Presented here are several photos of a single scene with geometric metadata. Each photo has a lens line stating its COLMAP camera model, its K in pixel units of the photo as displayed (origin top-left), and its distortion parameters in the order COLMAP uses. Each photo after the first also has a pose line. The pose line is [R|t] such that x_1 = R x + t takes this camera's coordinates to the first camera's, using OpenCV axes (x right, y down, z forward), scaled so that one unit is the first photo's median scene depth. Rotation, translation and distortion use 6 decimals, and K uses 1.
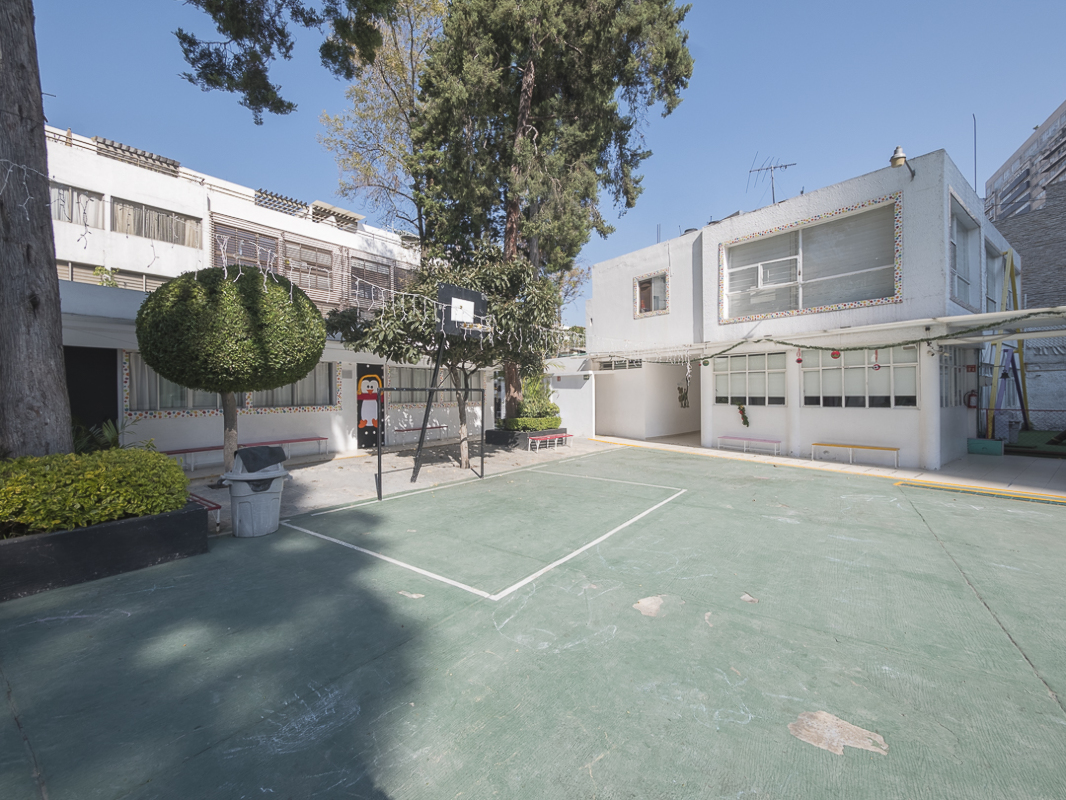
lens RADIAL K [[450.9, 0, 532.7], [0, 450.9, 395.8], [0, 0, 1]] dist [0.000662, 0.000155]
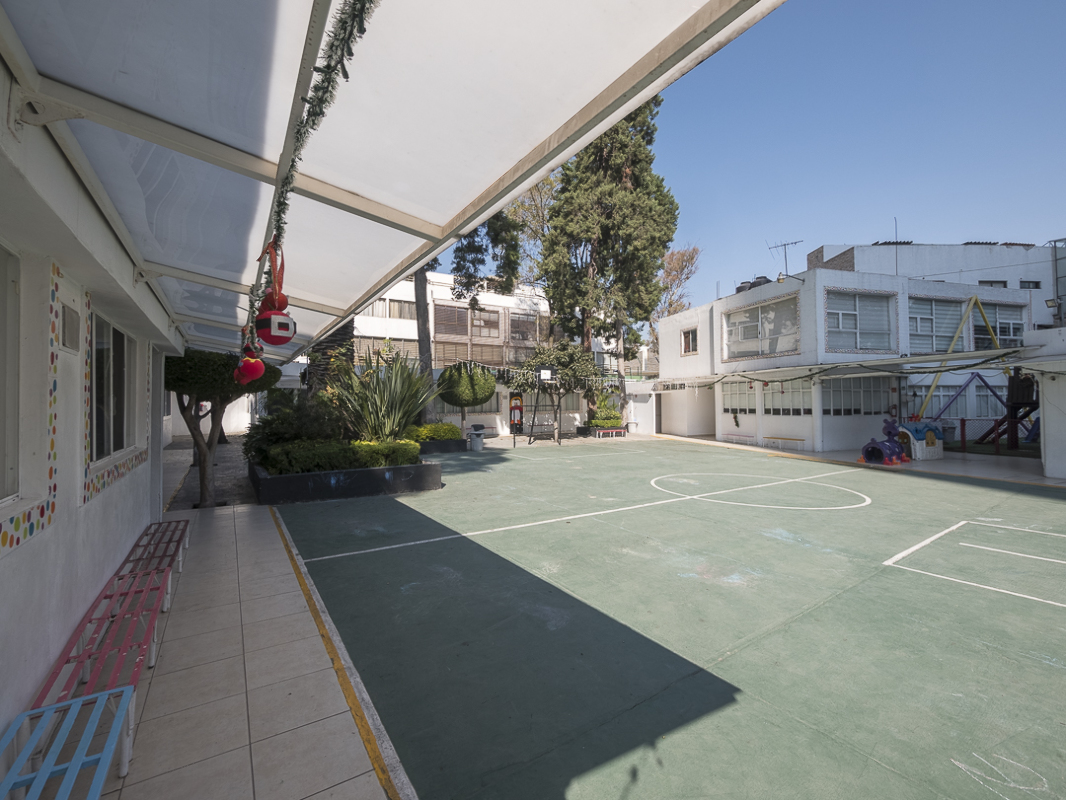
lens RADIAL K [[450.9, 0, 532.7], [0, 450.9, 395.8], [0, 0, 1]] dist [0.000662, 0.000155]
pose [[0.940723, -0.007970, -0.339083, 0.351829], [0.001345, 0.999804, -0.019770, -0.012892], [0.339174, 0.018142, 0.940549, -0.774060]]
